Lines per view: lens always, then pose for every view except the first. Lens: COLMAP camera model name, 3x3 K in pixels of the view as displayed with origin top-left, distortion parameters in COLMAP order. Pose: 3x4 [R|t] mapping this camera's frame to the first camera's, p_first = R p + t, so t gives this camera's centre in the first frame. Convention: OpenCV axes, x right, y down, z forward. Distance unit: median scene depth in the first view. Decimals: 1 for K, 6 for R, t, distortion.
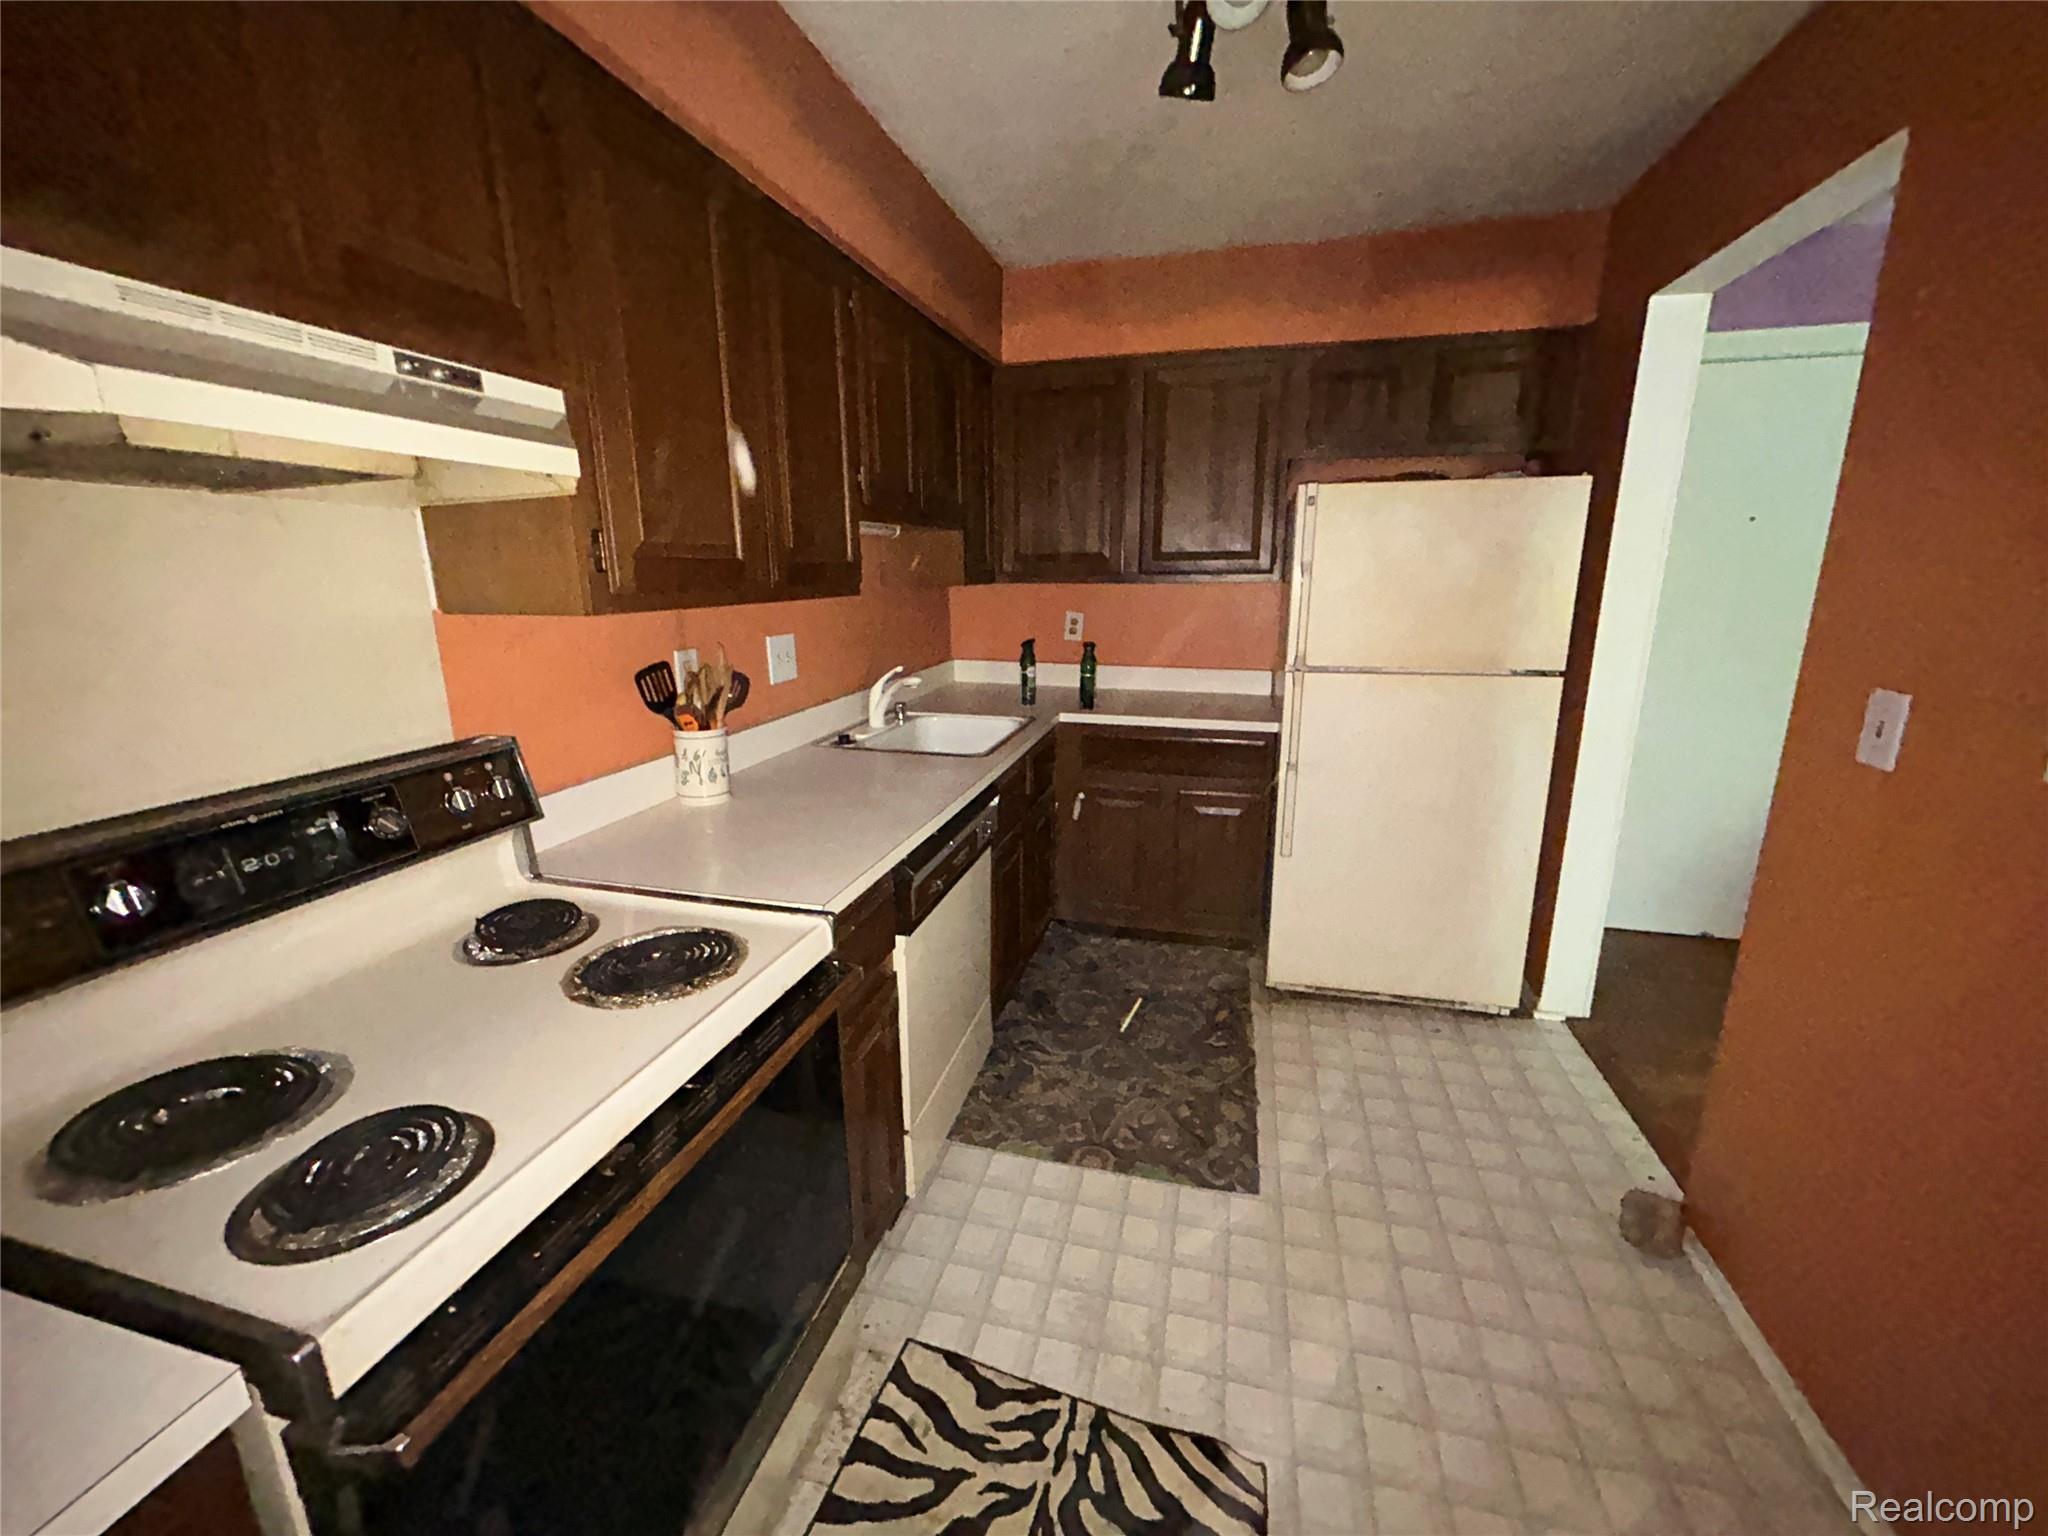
lens RADIAL K [[818.6, 0, 1022.8], [0, 818.6, 773.3], [0, 0, 1]] dist [-0.001636, 0.000787]
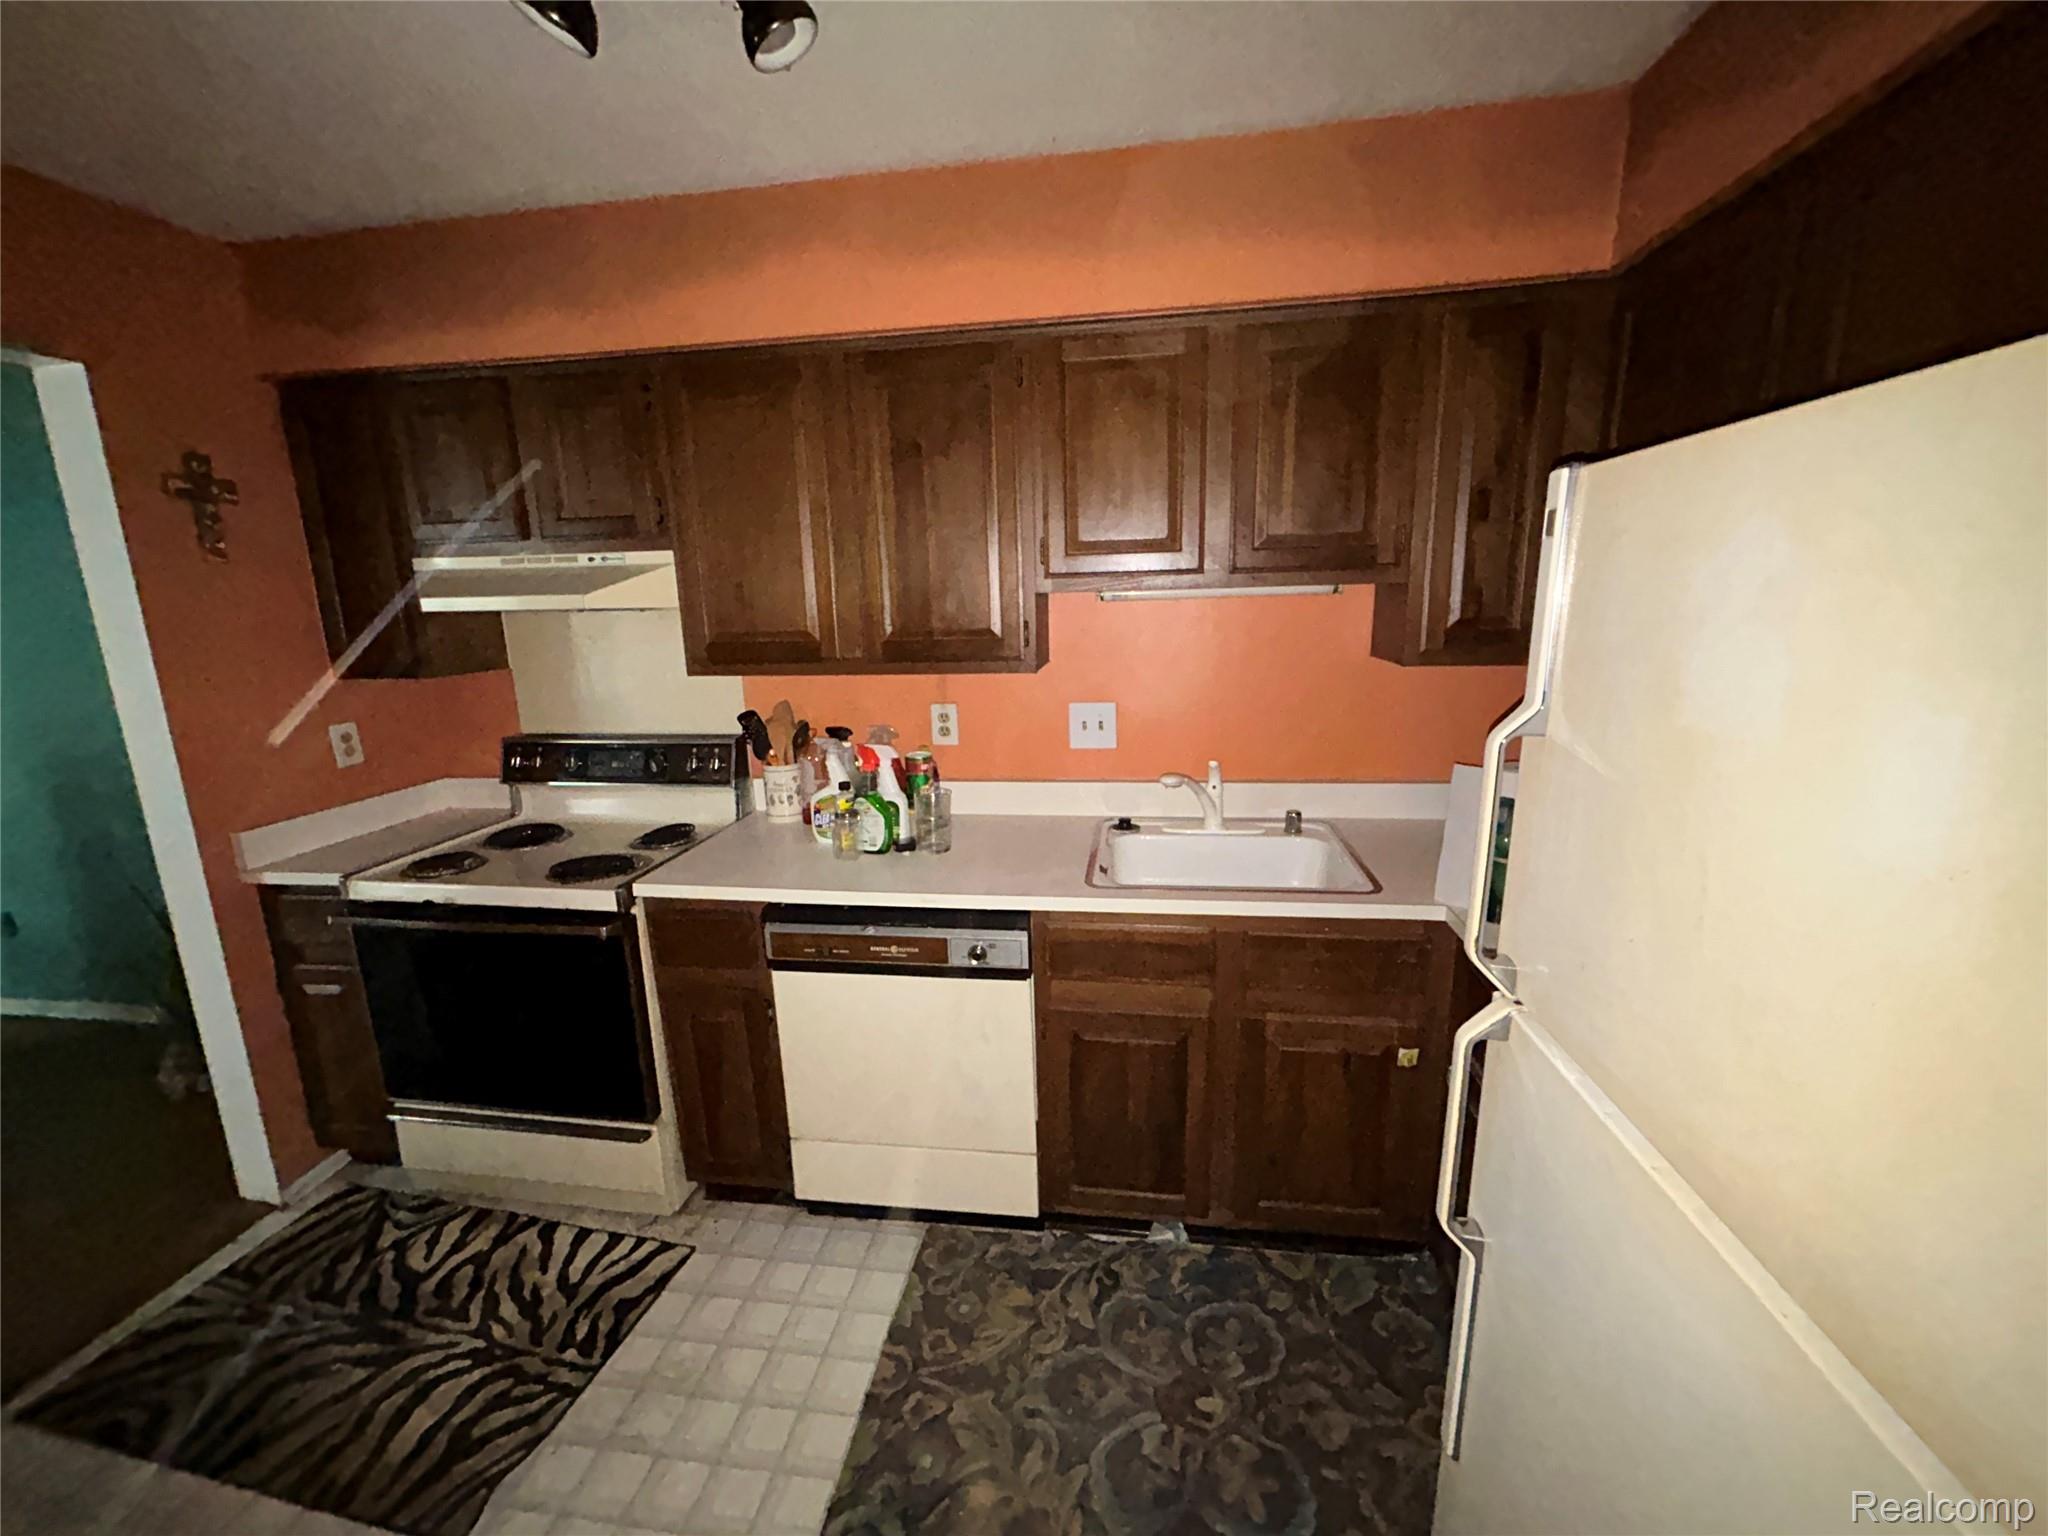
lens RADIAL K [[818.6, 0, 1019.1], [0, 818.6, 775.0], [0, 0, 1]] dist [-0.001636, 0.000787]
pose [[0.112030, 0.214281, -0.970326, 1.051485], [-0.222560, 0.957078, 0.185659, -0.386692], [0.968461, 0.195156, 0.154912, 1.203551]]
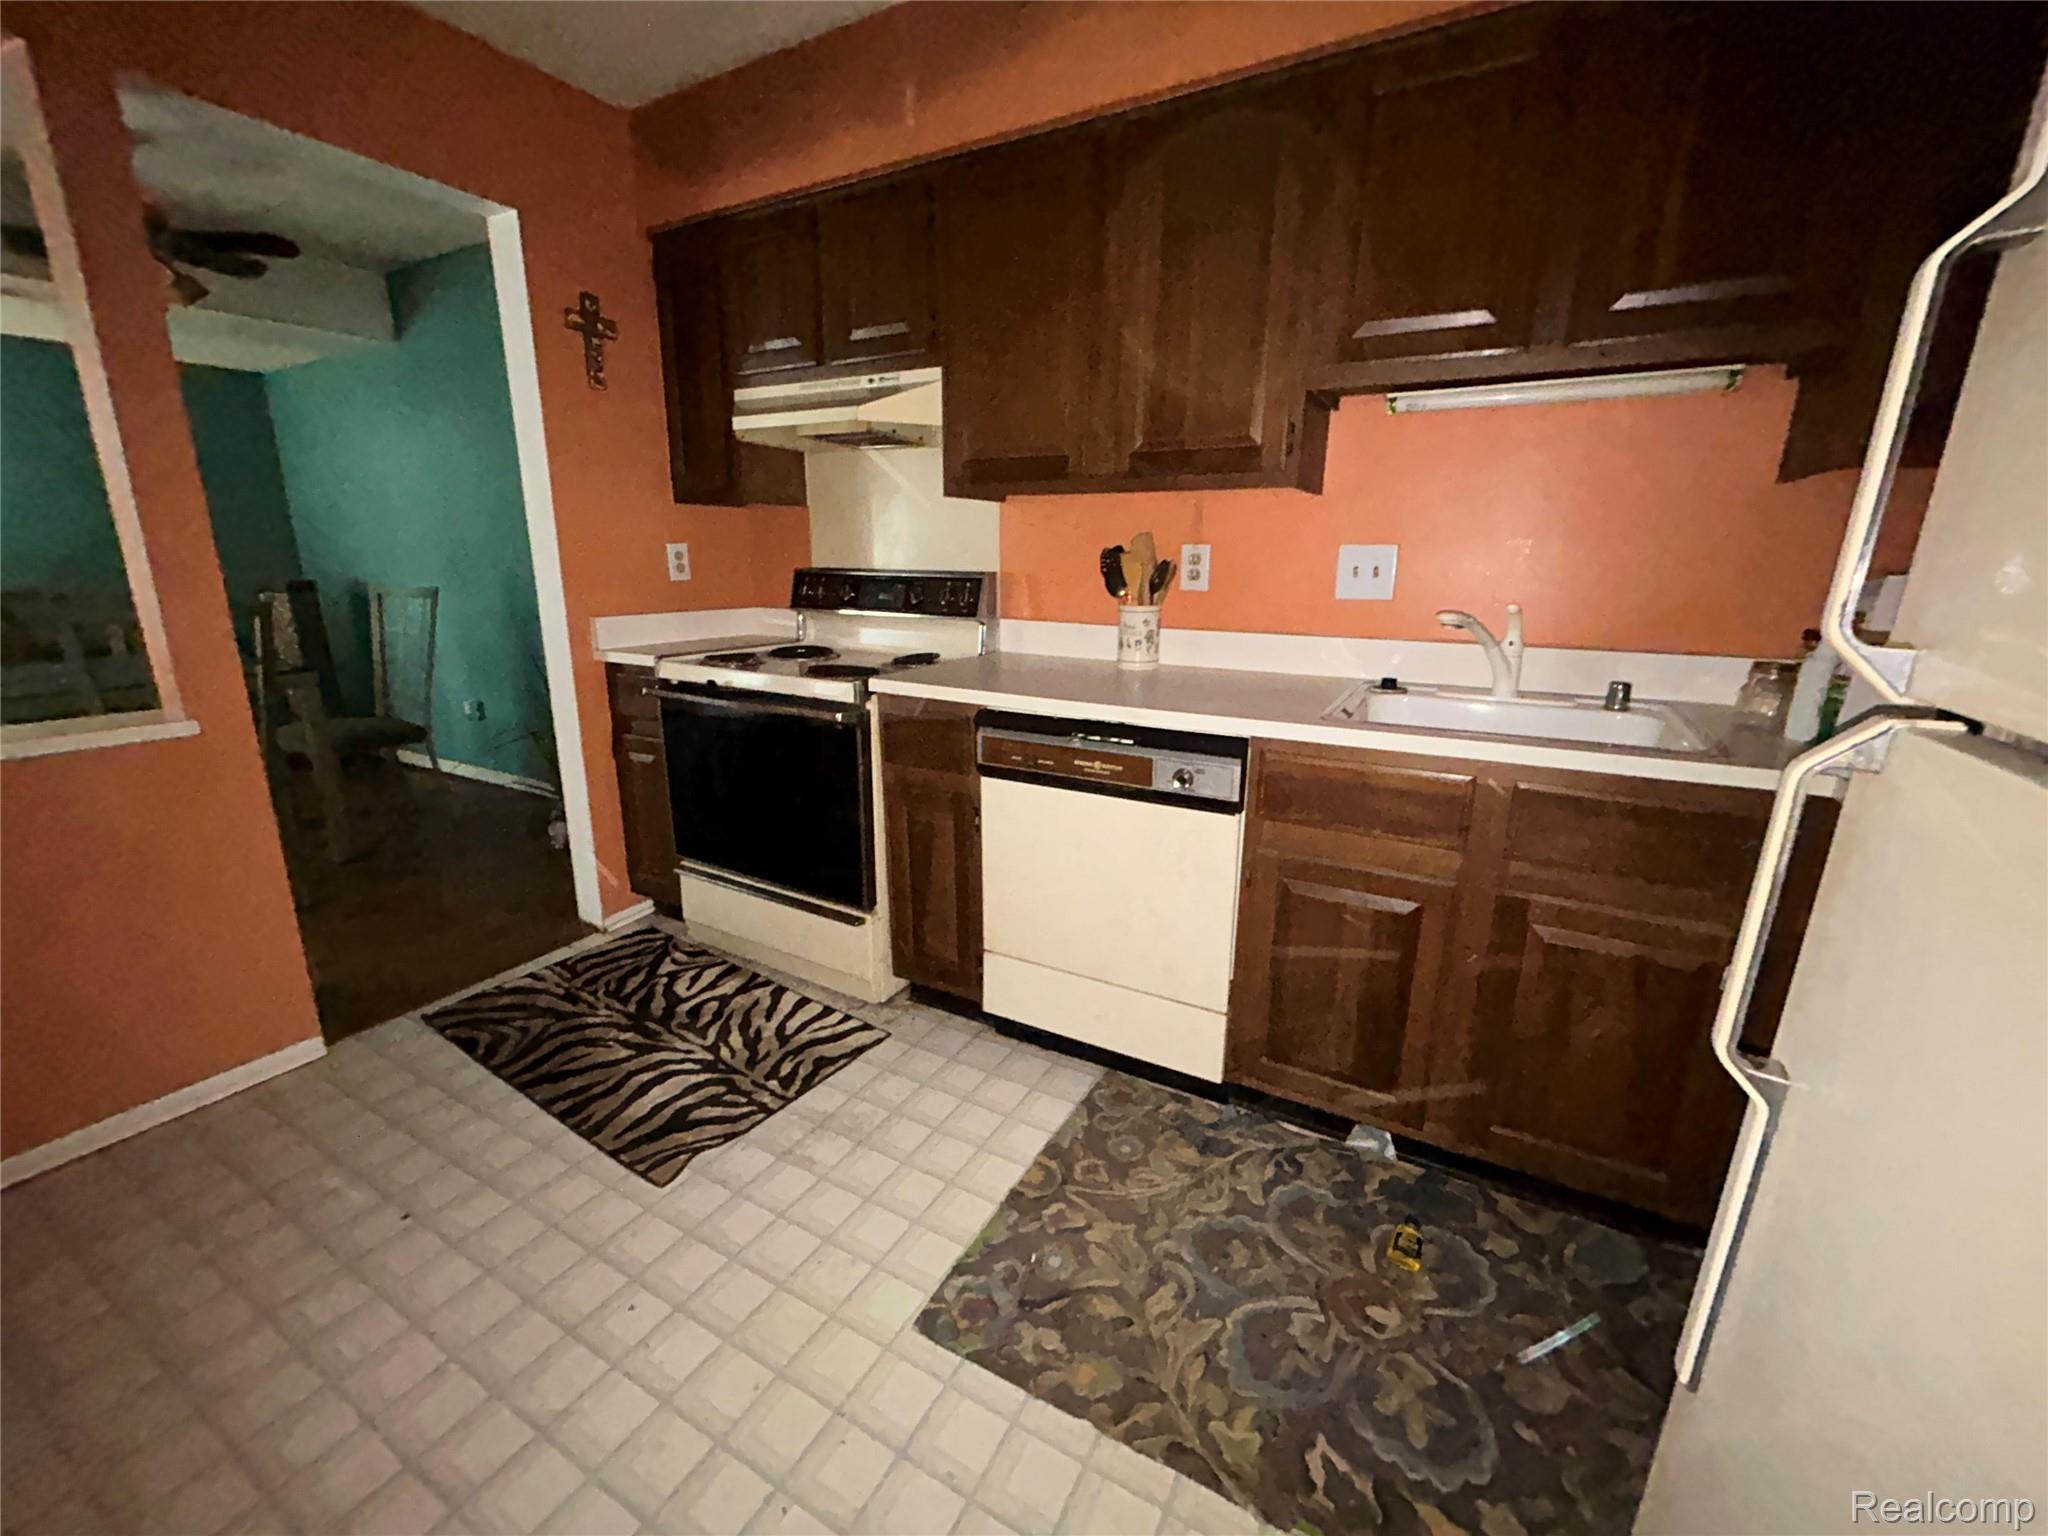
lens RADIAL K [[818.6, 0, 1018.2], [0, 818.6, 770.5], [0, 0, 1]] dist [-0.001636, 0.000787]
pose [[-0.250798, 0.249524, -0.935328, 1.020983], [-0.248805, 0.917135, 0.311385, -0.198167], [0.935519, 0.310809, -0.167933, 1.353521]]
